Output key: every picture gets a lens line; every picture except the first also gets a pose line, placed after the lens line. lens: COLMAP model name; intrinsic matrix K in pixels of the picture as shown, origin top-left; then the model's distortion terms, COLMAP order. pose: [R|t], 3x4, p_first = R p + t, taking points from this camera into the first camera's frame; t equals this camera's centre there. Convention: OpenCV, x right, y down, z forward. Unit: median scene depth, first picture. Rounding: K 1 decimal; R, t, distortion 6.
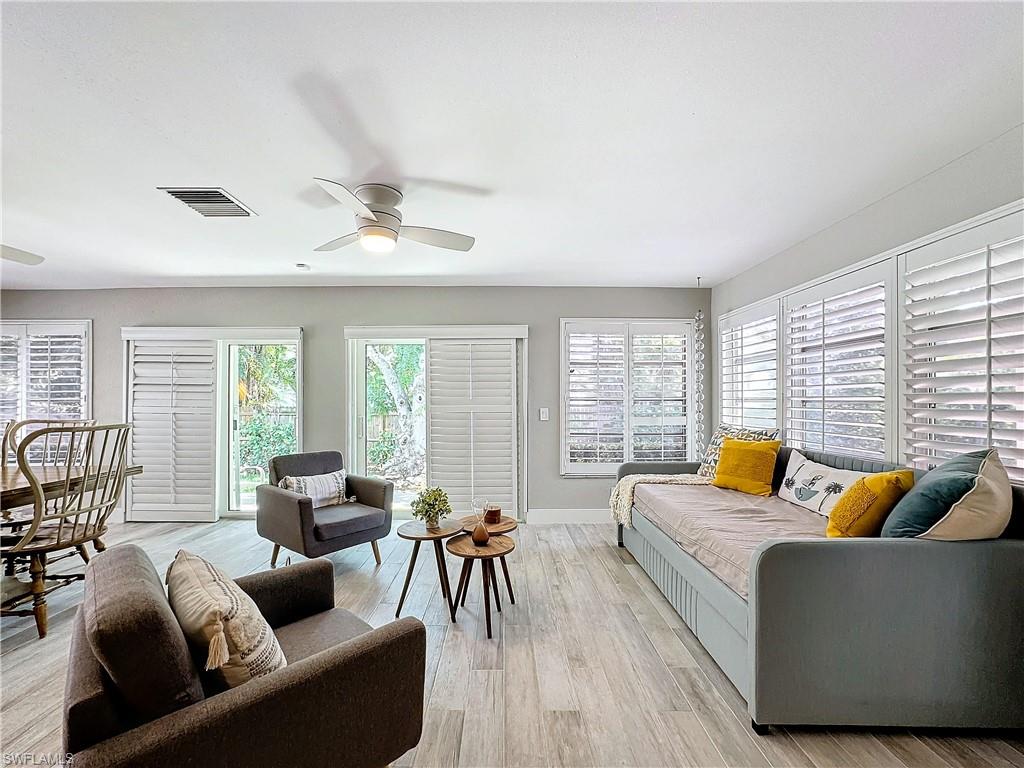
lens RADIAL K [[426.6, 0, 511.2], [0, 426.6, 395.9], [0, 0, 1]] dist [-0.014457, 0.006038]
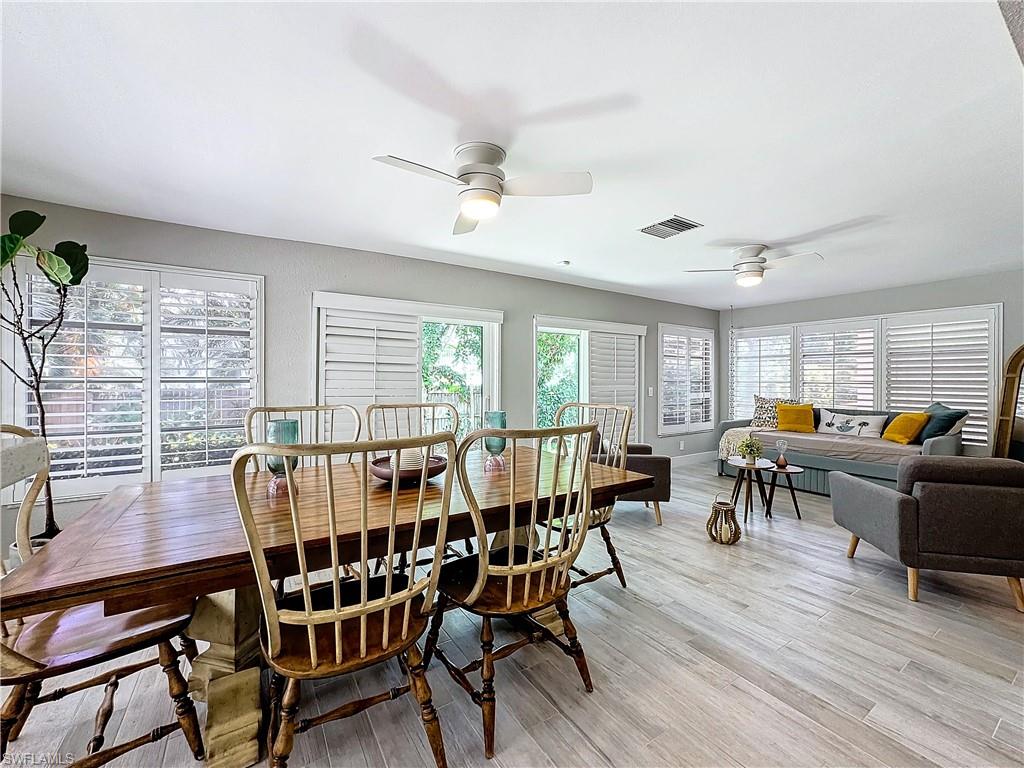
lens RADIAL K [[426.6, 0, 506.9], [0, 426.6, 382.5], [0, 0, 1]] dist [-0.014457, 0.006038]
pose [[0.840073, 0.002575, 0.542467, -1.071313], [-0.011833, 0.999838, 0.013578, -0.000204], [-0.542344, -0.017825, 0.839967, 0.099572]]
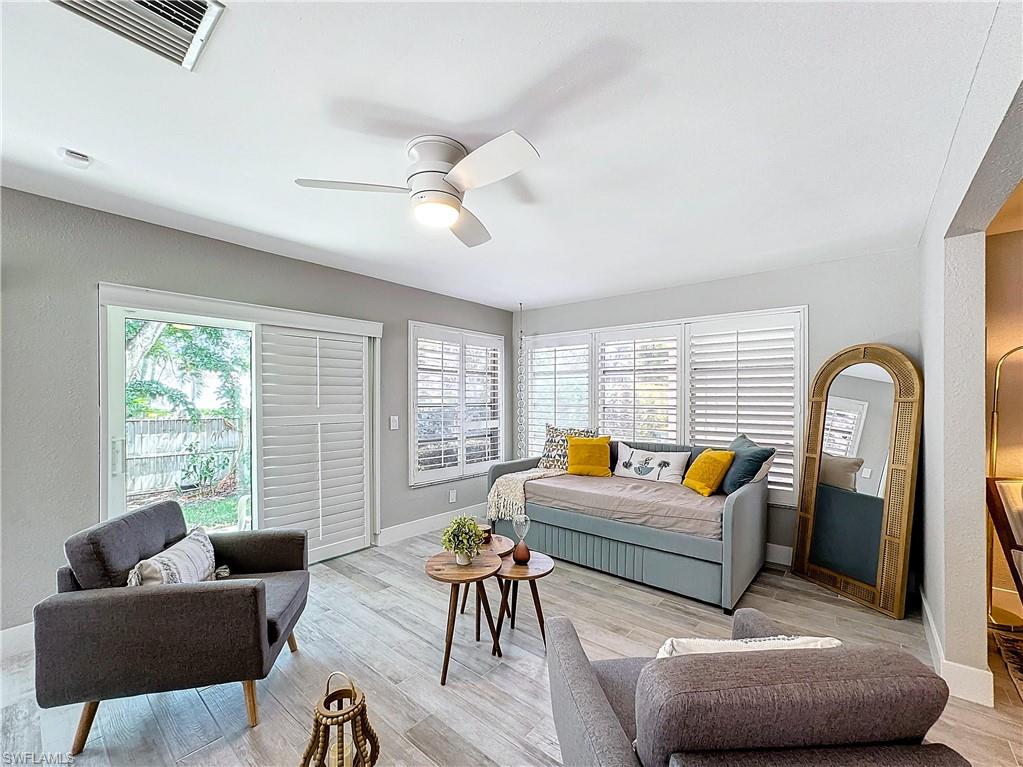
lens RADIAL K [[426.2, 0, 514.1], [0, 426.2, 400.1], [0, 0, 1]] dist [-0.014457, 0.006038]
pose [[0.649910, -0.000037, 0.760011, -0.453930], [-0.010610, 0.999902, 0.009122, -0.016904], [-0.759937, -0.013992, 0.649846, 0.218154]]
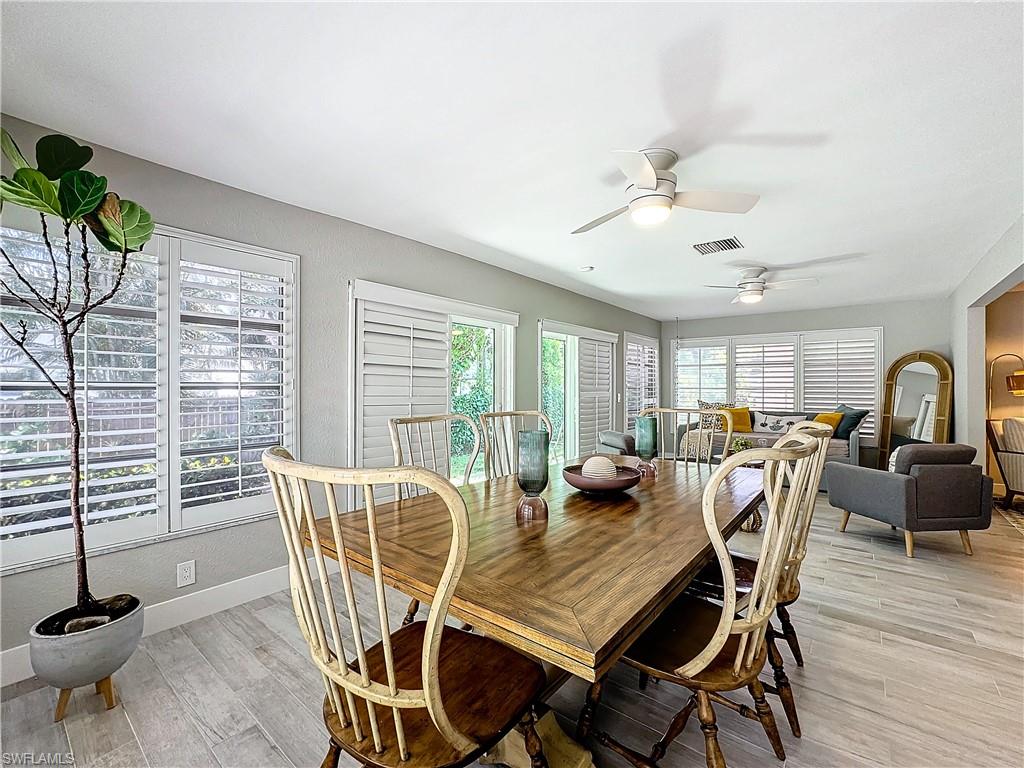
lens RADIAL K [[458.6, 0, 505.3], [0, 458.6, 390.2], [0, 0, 1]] dist [-0.004793, 0.000977]
pose [[0.624213, -0.000663, 0.781254, -1.370520], [-0.013530, 0.999841, 0.011659, 0.005259], [-0.781137, -0.017847, 0.624105, 0.347447]]
